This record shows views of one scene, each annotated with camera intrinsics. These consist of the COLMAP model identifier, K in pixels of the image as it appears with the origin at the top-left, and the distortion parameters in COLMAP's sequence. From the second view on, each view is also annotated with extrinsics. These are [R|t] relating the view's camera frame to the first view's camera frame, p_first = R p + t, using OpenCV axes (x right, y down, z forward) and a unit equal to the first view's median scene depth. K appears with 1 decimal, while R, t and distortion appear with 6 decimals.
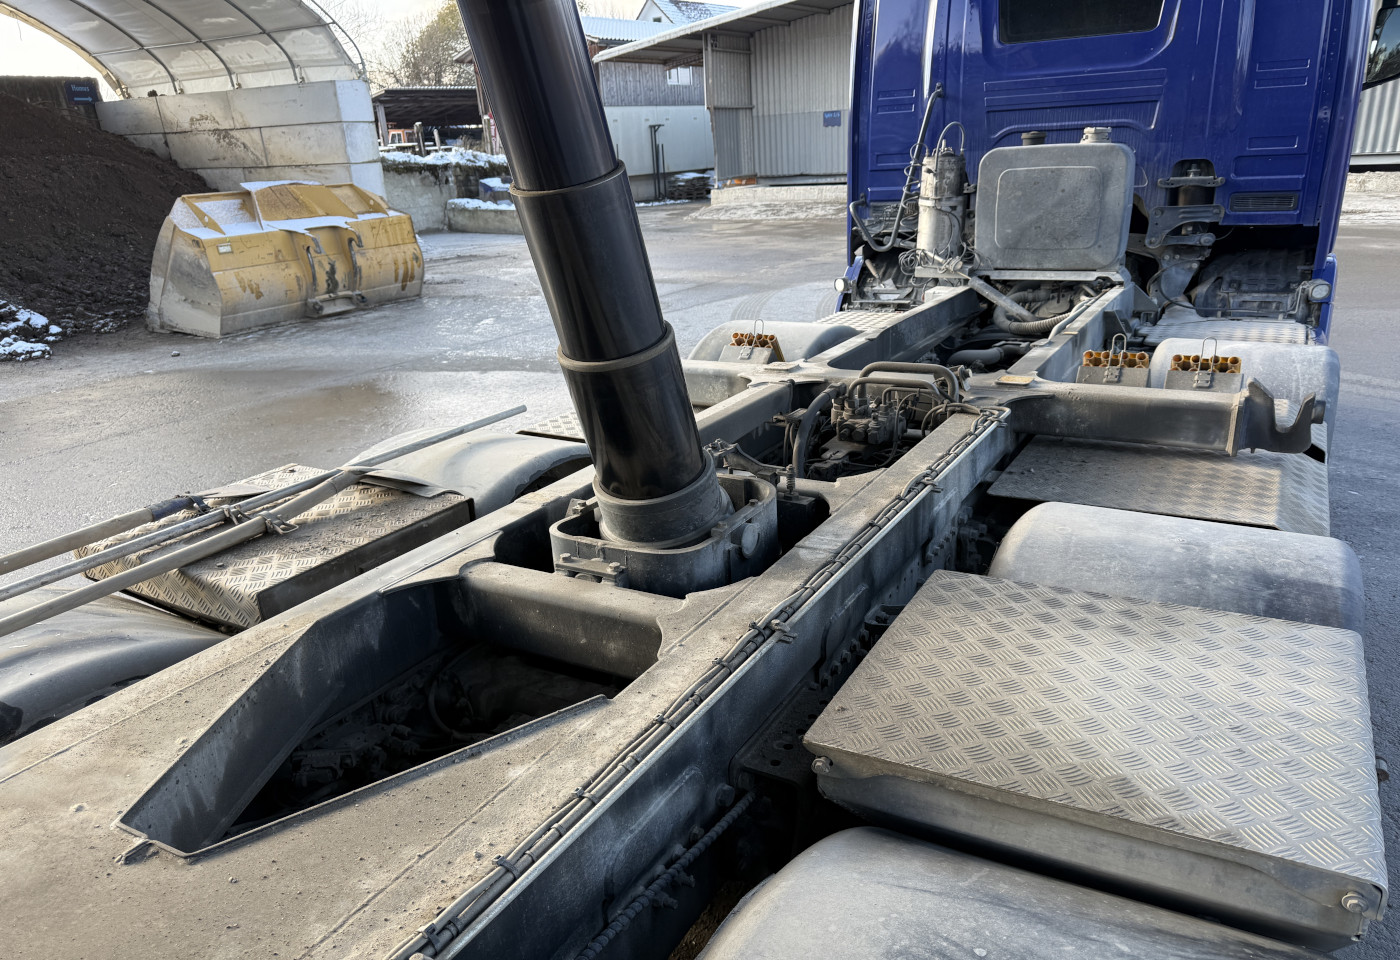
lens RADIAL K [[1007.3, 0, 696.5], [0, 1007.3, 523.5], [0, 0, 1]] dist [0.023371, -0.026411]
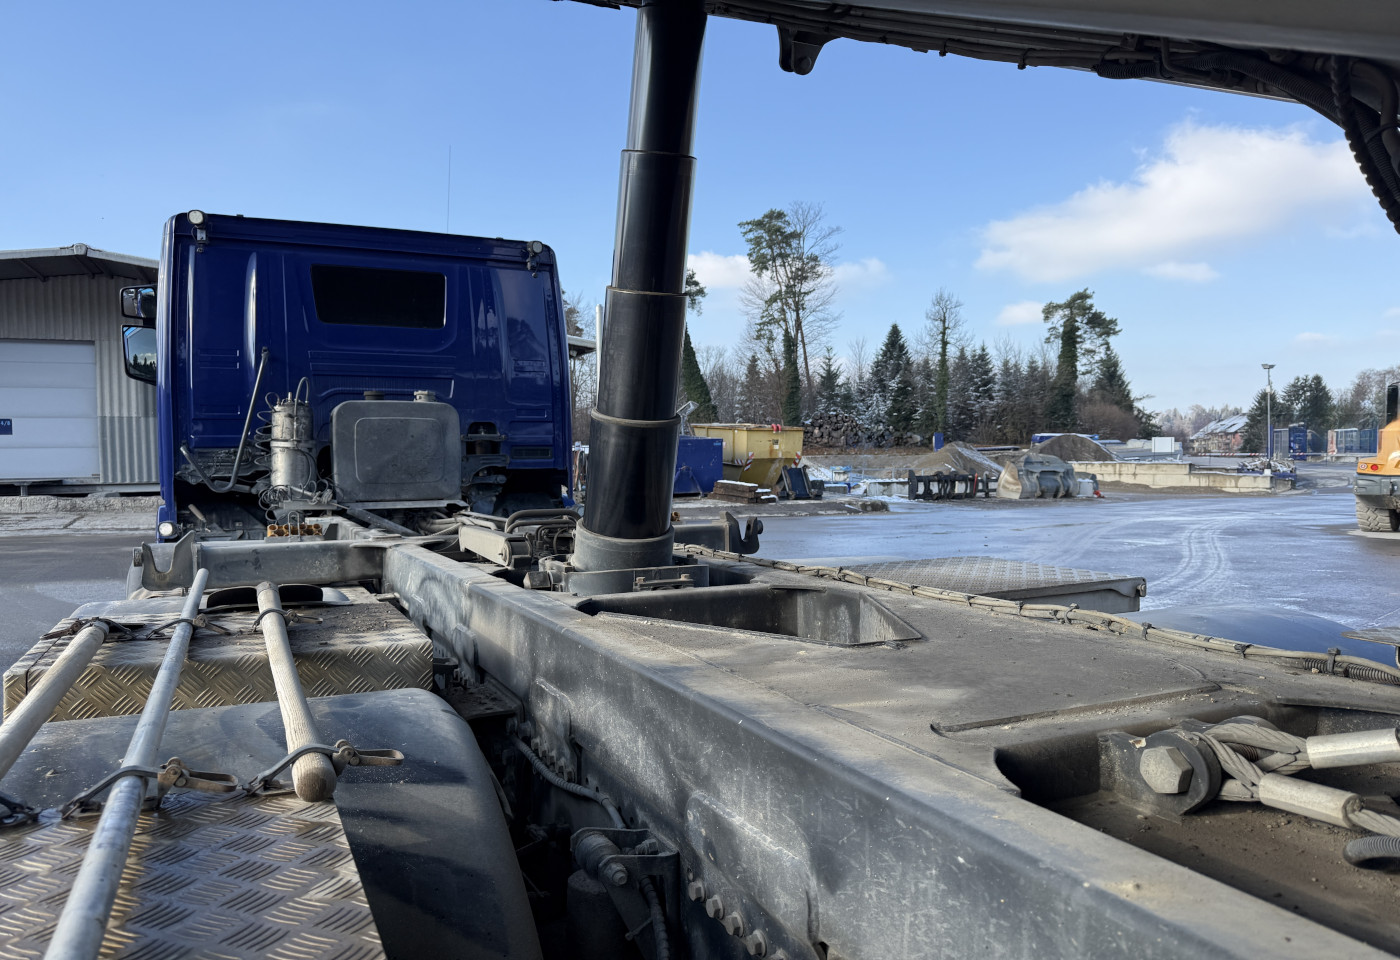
lens RADIAL K [[974.9, 0, 691.8], [0, 974.9, 521.7], [0, 0, 1]] dist [0.102940, -0.135905]
pose [[0.567206, -0.011897, 0.823490, -0.391805], [0.274682, 0.945376, -0.175538, 0.064145], [-0.776420, 0.325764, 0.539491, 0.121070]]
